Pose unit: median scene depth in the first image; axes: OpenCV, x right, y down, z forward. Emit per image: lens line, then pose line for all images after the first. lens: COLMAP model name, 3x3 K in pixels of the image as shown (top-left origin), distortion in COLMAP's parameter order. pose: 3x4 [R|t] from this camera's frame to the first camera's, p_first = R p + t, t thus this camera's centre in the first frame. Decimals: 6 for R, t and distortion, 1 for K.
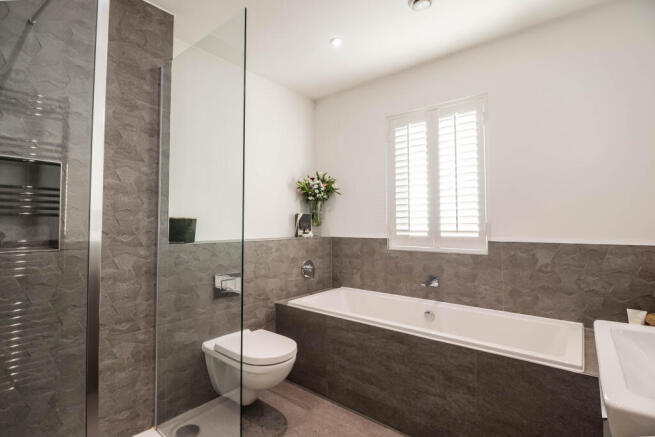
lens RADIAL K [[313.5, 0, 326.4], [0, 313.5, 217.7], [0, 0, 1]] dist [0.014695, 0.000243]
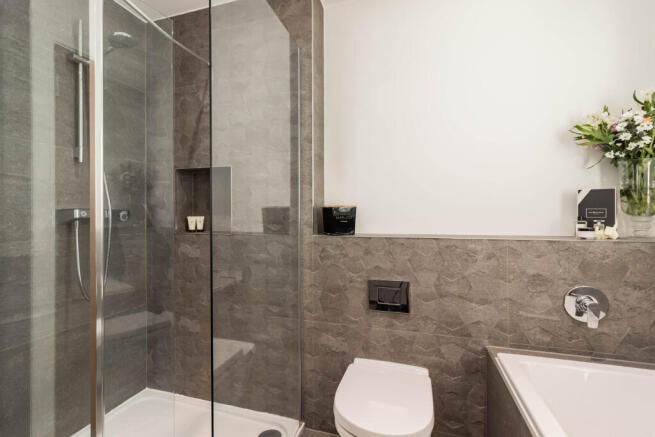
lens RADIAL K [[313.5, 0, 325.3], [0, 313.5, 217.4], [0, 0, 1]] dist [0.014695, 0.000243]
pose [[0.365713, 0.005752, -0.930710, 0.323341], [0.027368, 0.999482, 0.016931, 0.014694], [0.930325, -0.031664, 0.365366, 0.610714]]
